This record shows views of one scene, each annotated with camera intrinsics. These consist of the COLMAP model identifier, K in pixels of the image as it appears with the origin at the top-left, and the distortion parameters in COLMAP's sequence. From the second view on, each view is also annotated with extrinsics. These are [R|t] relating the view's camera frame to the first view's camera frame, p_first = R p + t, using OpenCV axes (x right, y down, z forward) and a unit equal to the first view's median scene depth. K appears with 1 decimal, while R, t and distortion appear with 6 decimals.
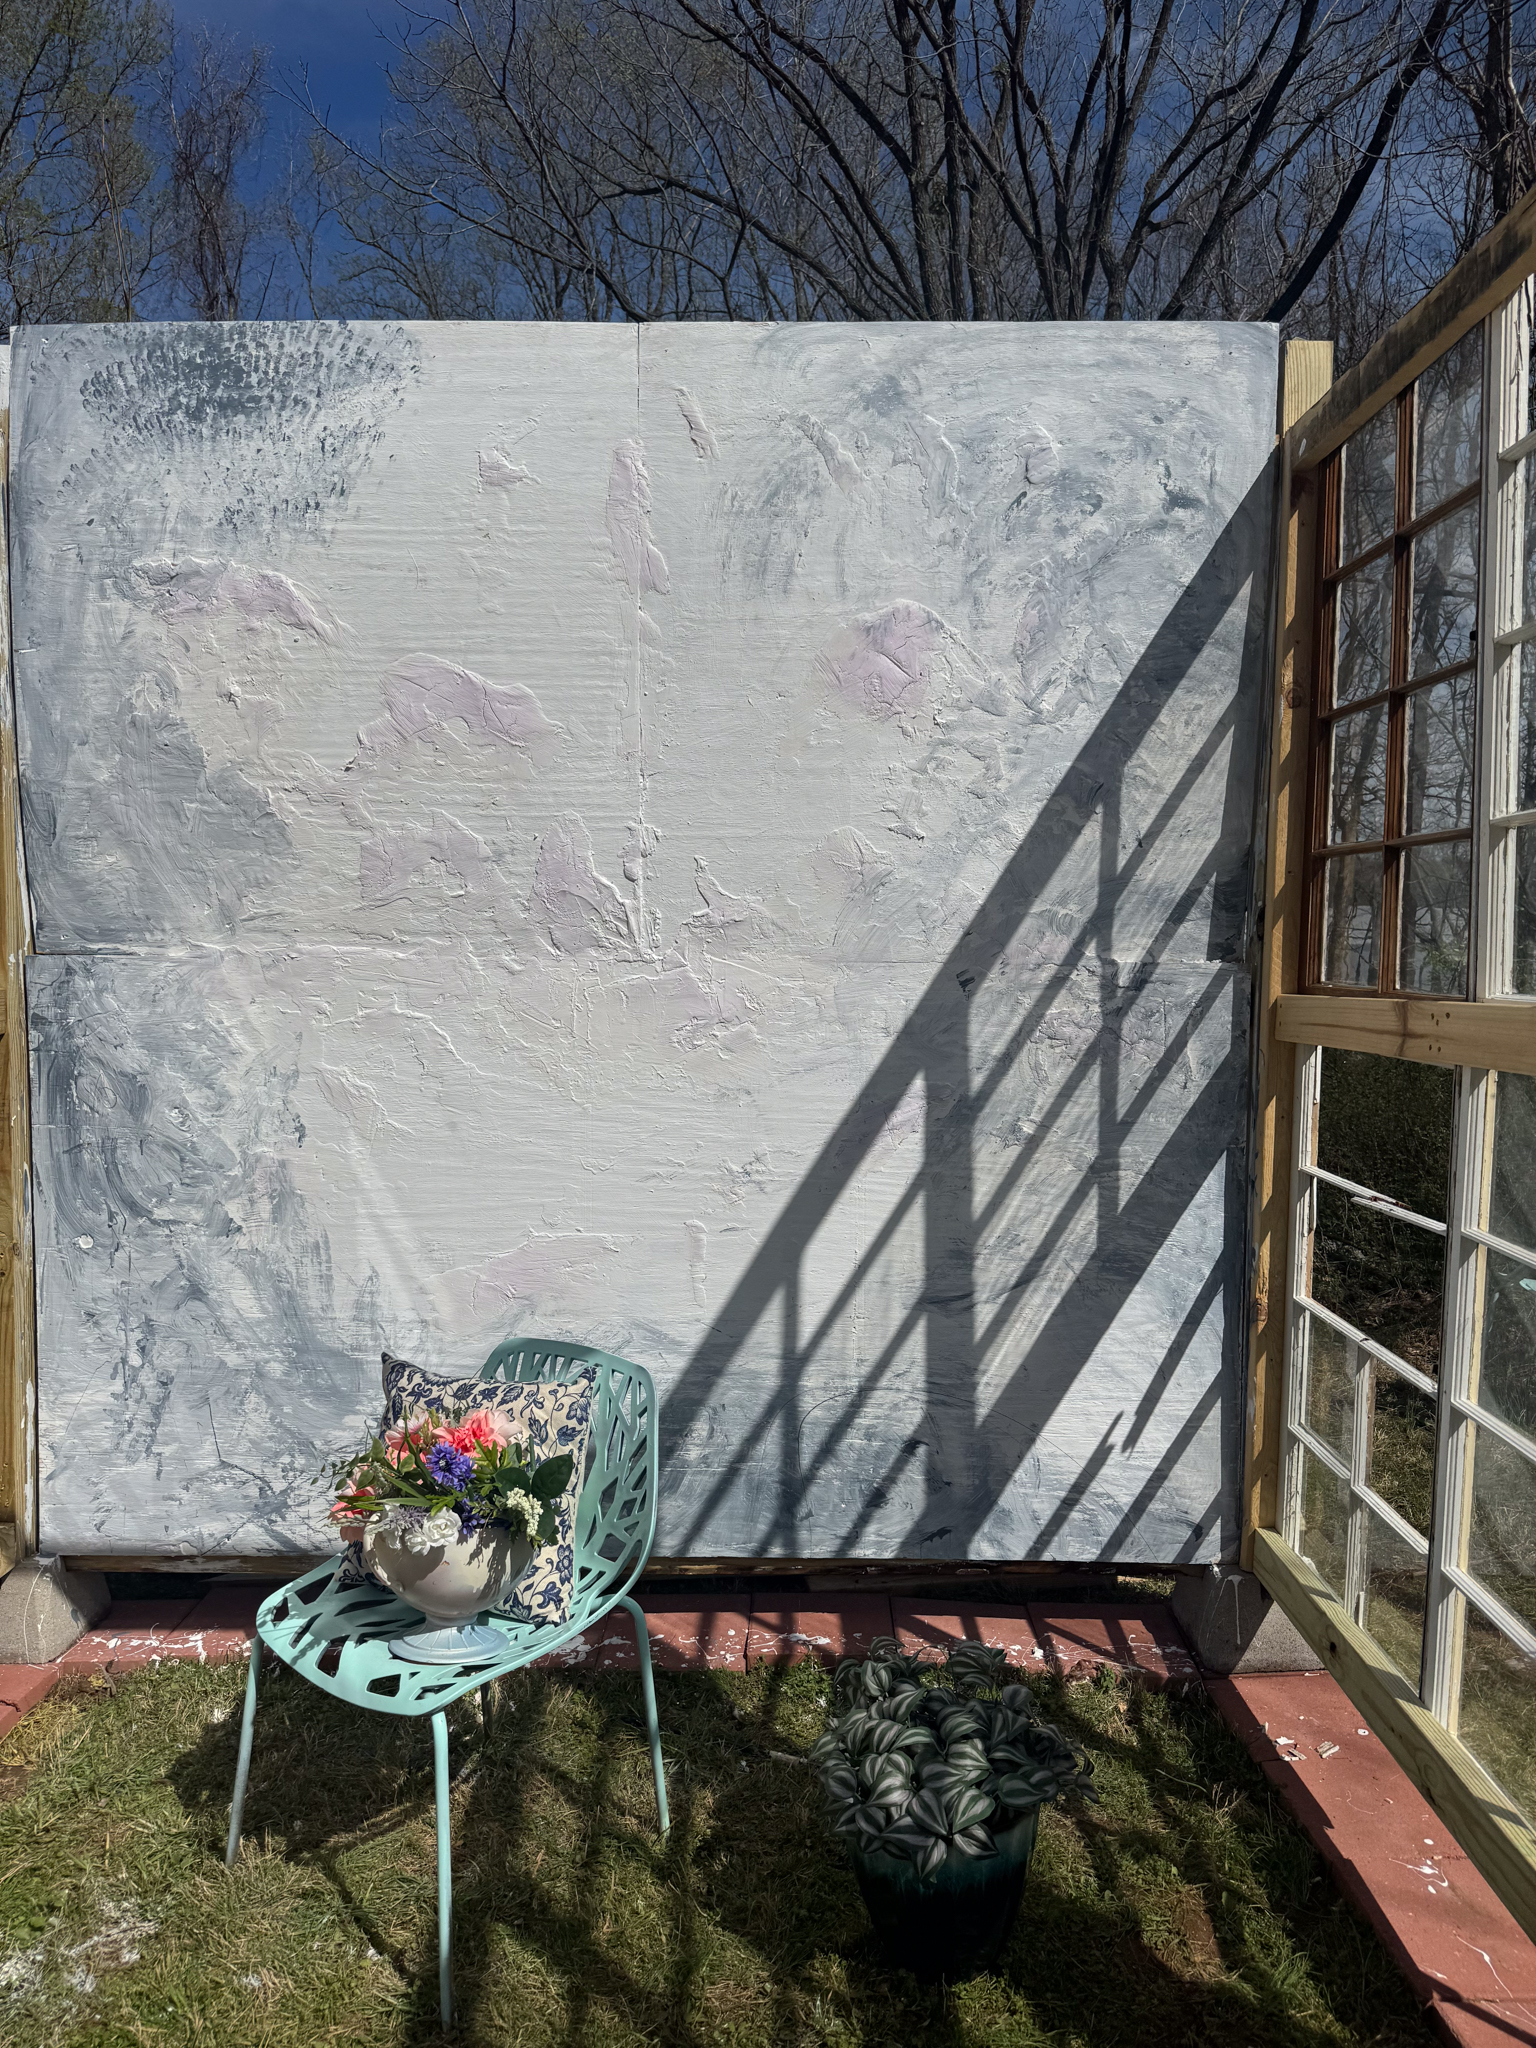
lens RADIAL K [[1433.4, 0, 771.8], [0, 1433.4, 1015.7], [0, 0, 1]] dist [0.230832, -0.146098]
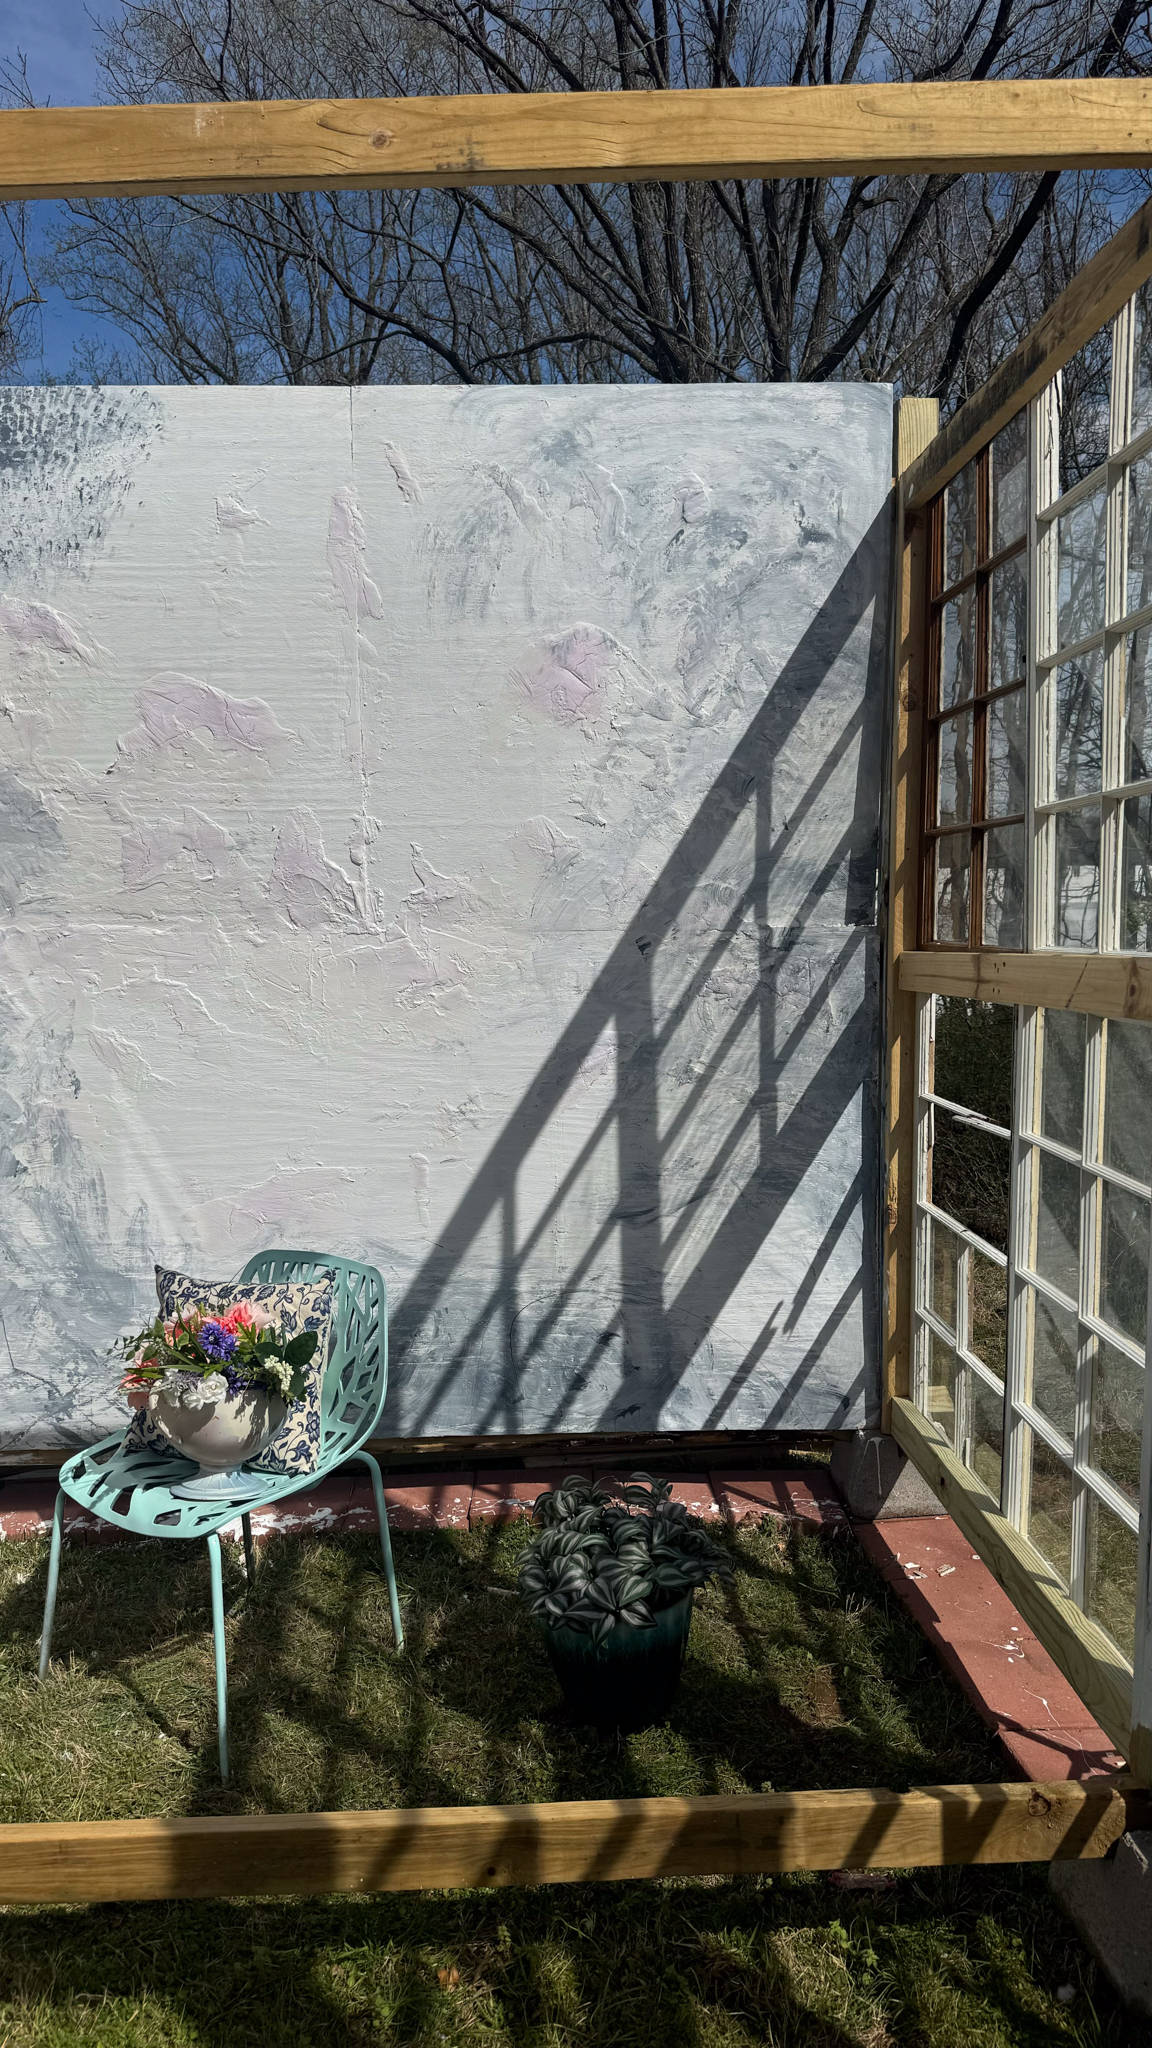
lens RADIAL K [[1659.2, 0, 576.0], [0, 1659.2, 1024.0], [0, 0, 1]] dist [0.350173, -0.460394]
pose [[0.999707, -0.020143, 0.013391, 0.059392], [0.019919, 0.999663, 0.016653, 0.016460], [-0.013722, -0.016382, 0.999772, -0.365228]]
